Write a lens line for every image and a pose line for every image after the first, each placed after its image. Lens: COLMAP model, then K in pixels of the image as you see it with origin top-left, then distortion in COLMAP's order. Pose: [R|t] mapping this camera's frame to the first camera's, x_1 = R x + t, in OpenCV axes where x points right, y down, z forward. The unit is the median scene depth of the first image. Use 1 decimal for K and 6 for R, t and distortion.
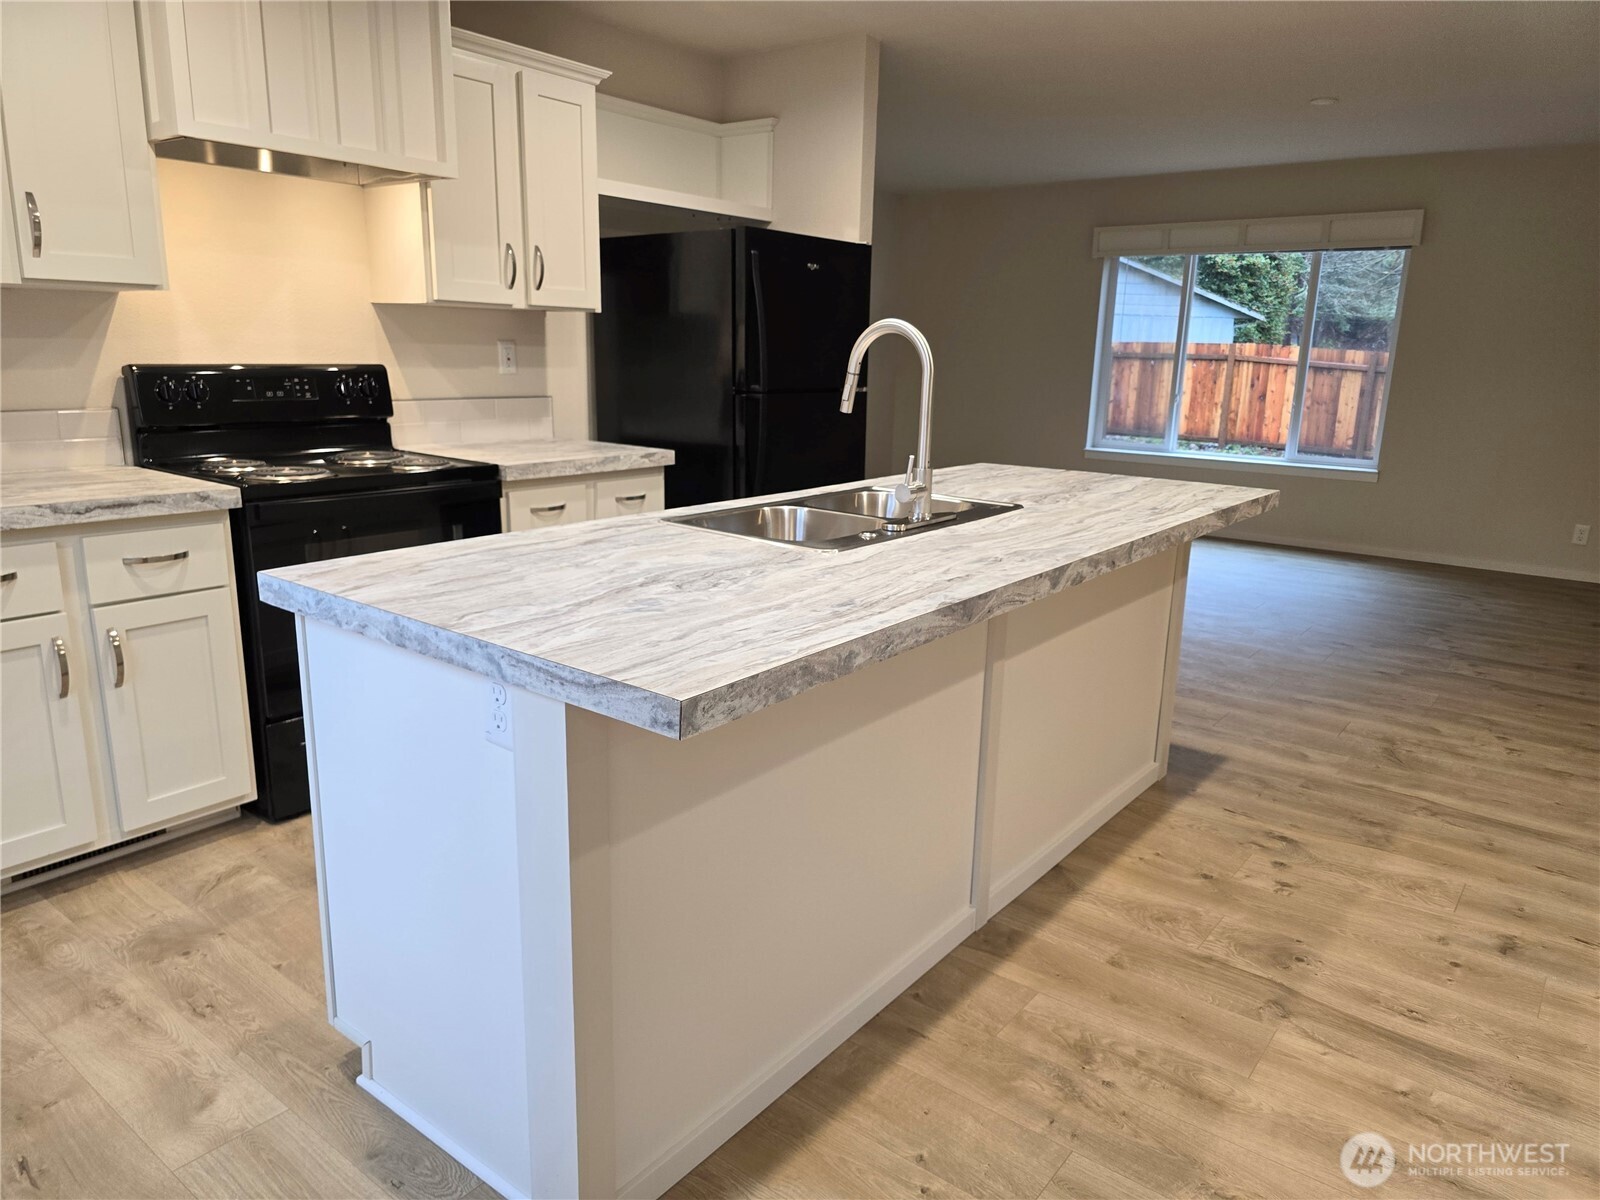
lens RADIAL K [[1073.6, 0, 808.9], [0, 1073.6, 597.7], [0, 0, 1]] dist [0.075853, -0.077928]
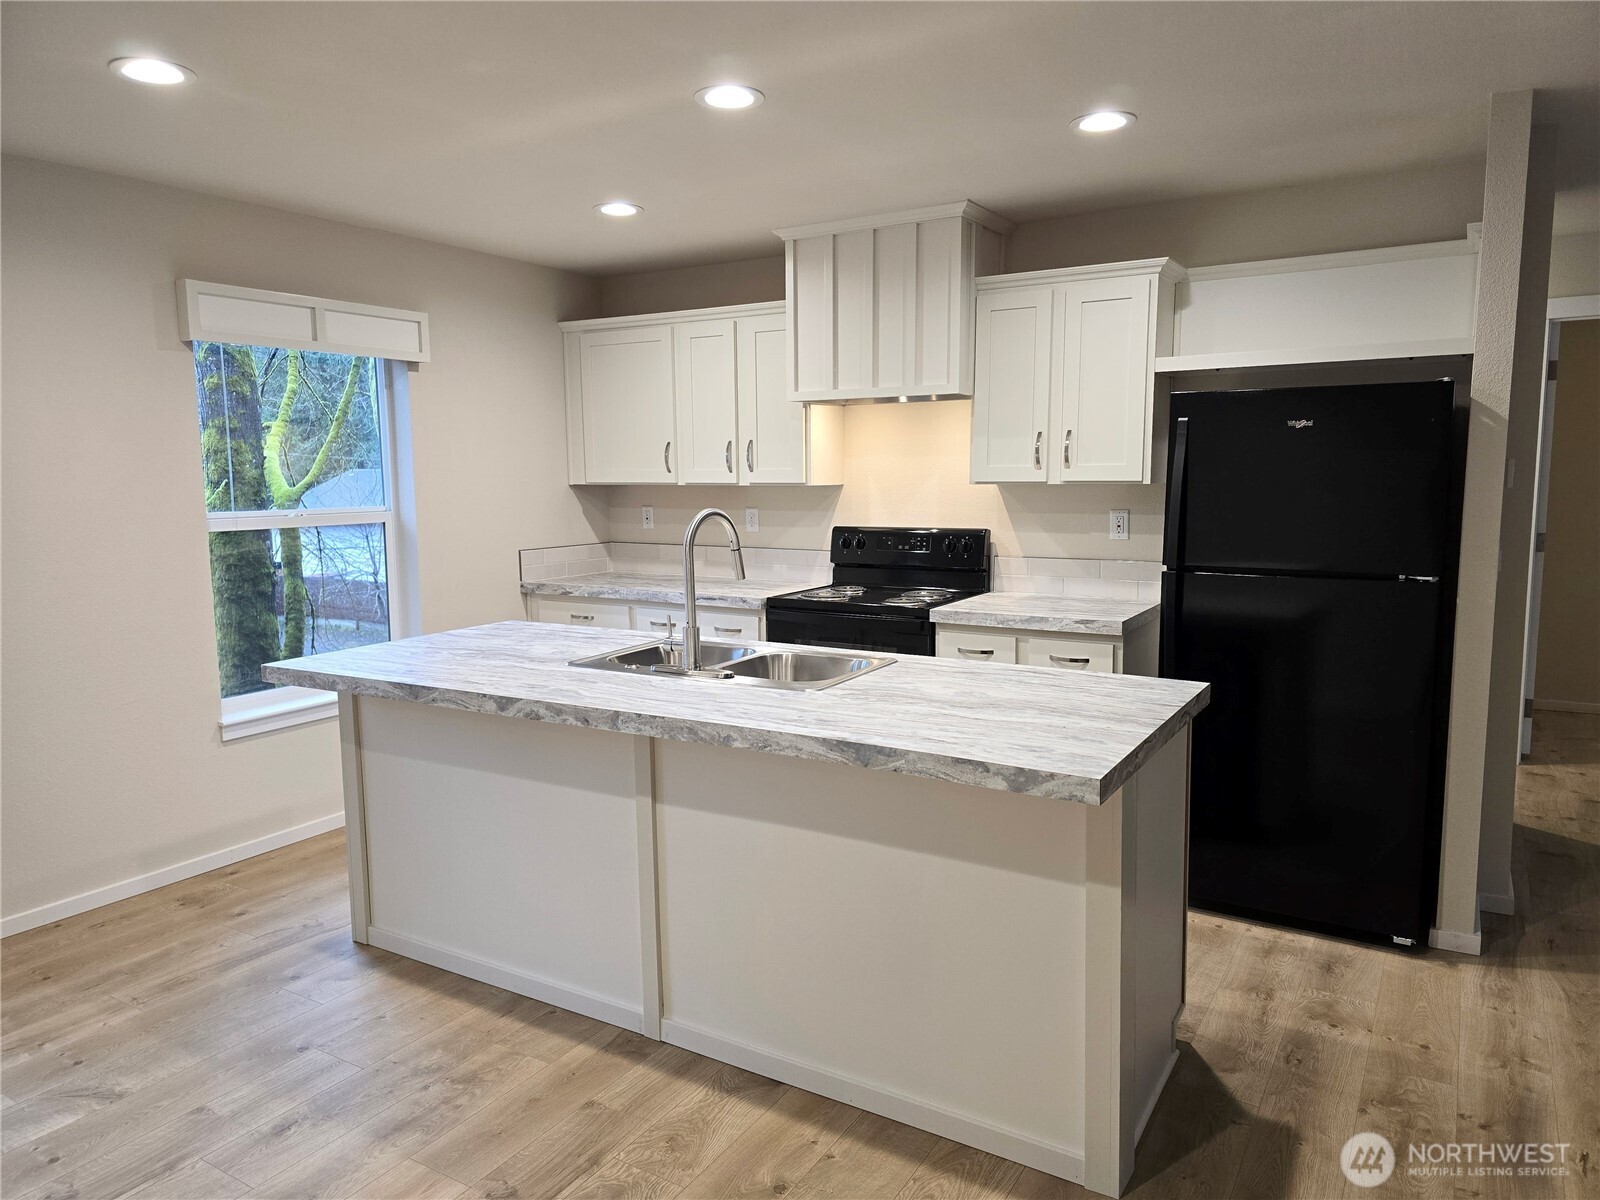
lens RADIAL K [[1073.6, 0, 808.9], [0, 1073.6, 597.7], [0, 0, 1]] dist [0.075853, -0.077928]
pose [[0.113467, 0.092367, -0.989239, 0.946500], [-0.219584, 0.973379, 0.065699, -0.187684], [0.968973, 0.209767, 0.130728, 0.697782]]
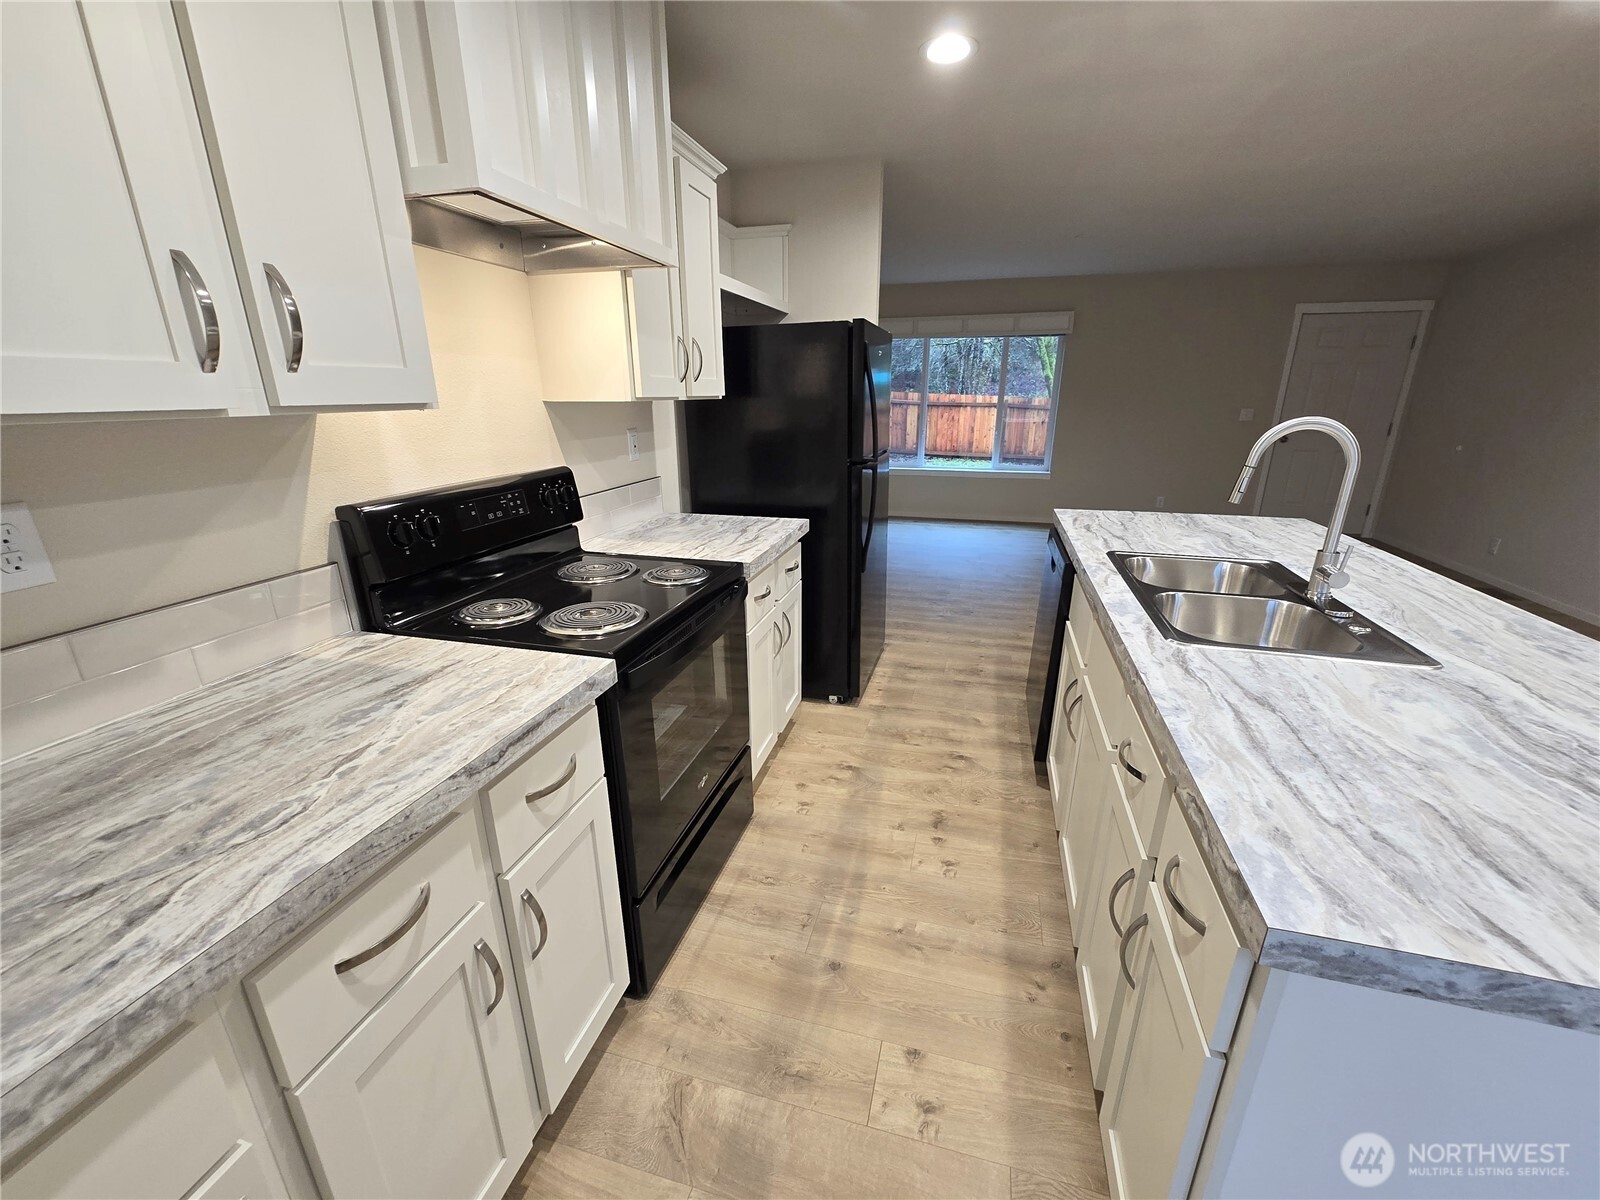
lens RADIAL K [[652.8, 0, 802.9], [0, 652.8, 609.1], [0, 0, 1]] dist [-0.001833, -0.000442]
pose [[0.925283, -0.146381, 0.349892, -0.455389], [0.112710, 0.986968, 0.114847, -0.144615], [-0.362144, -0.066829, 0.929723, 0.414563]]
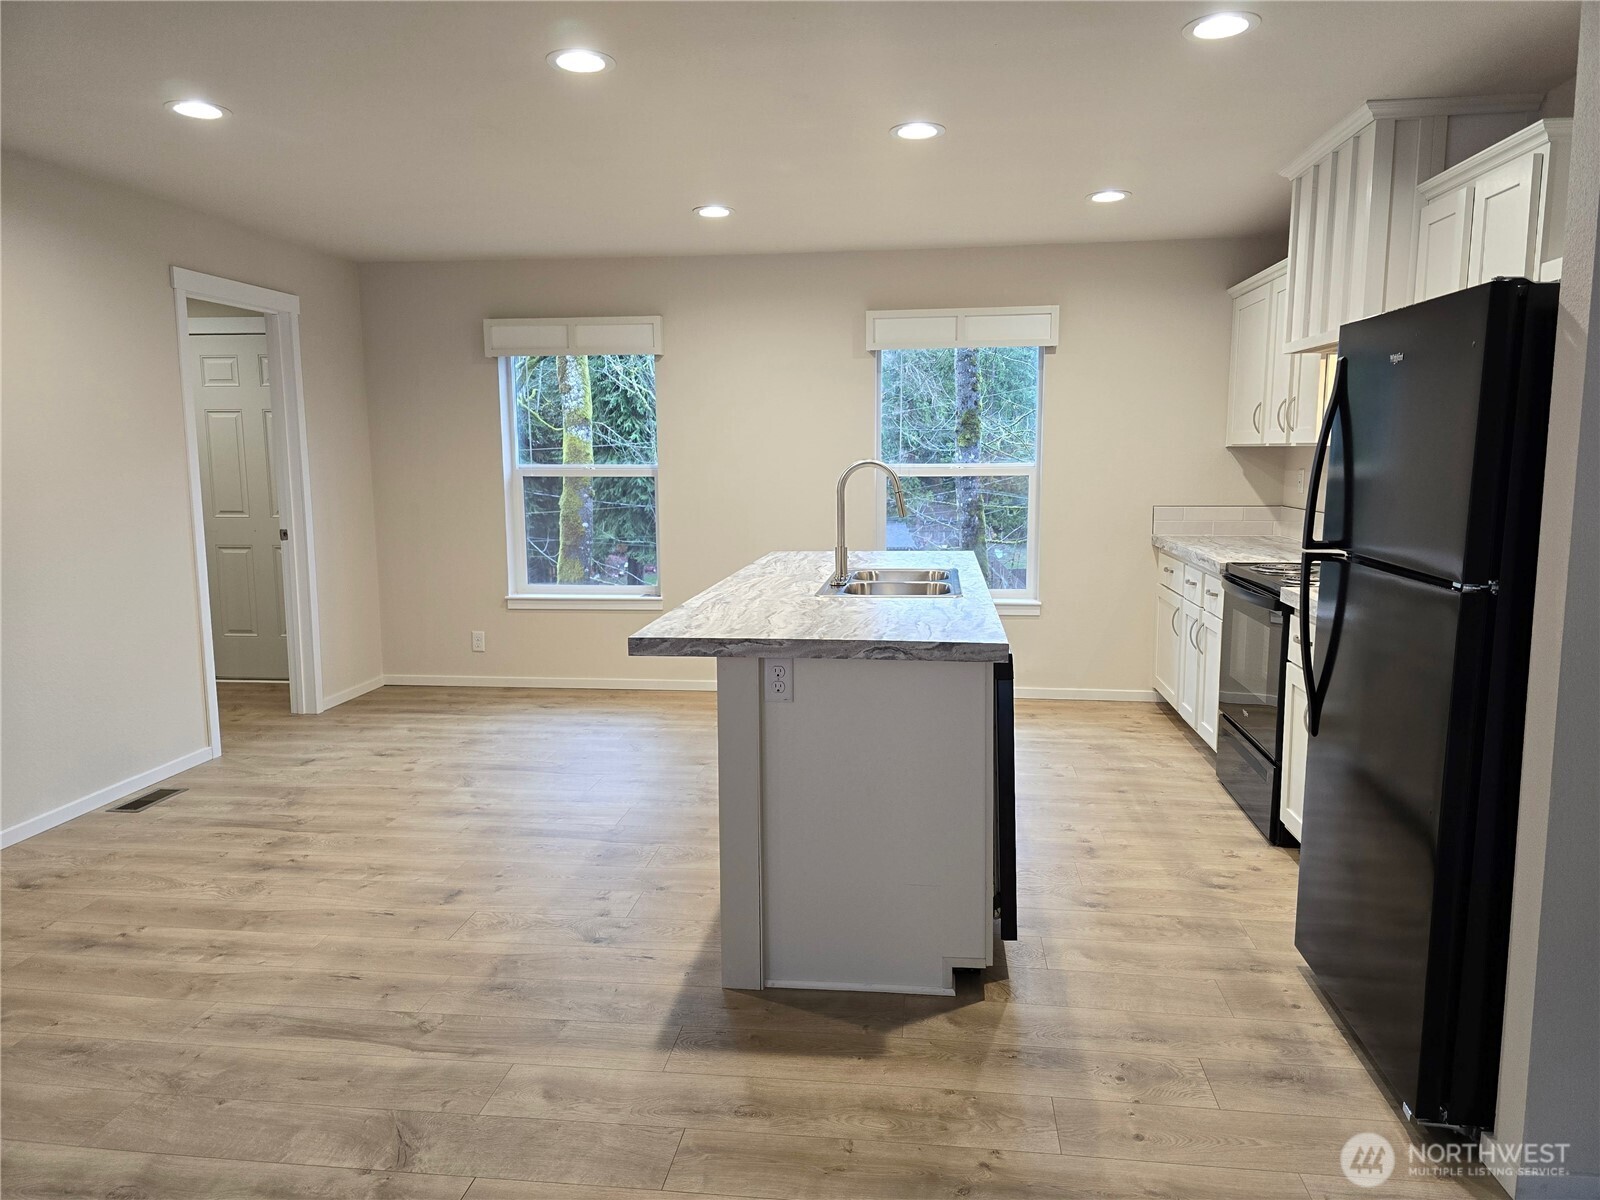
lens RADIAL K [[1073.6, 0, 808.9], [0, 1073.6, 597.7], [0, 0, 1]] dist [0.075853, -0.077928]
pose [[-0.857482, 0.048790, -0.512196, 0.710644], [-0.137205, 0.937762, 0.319027, -0.403174], [0.495883, 0.343836, -0.797419, 1.657603]]
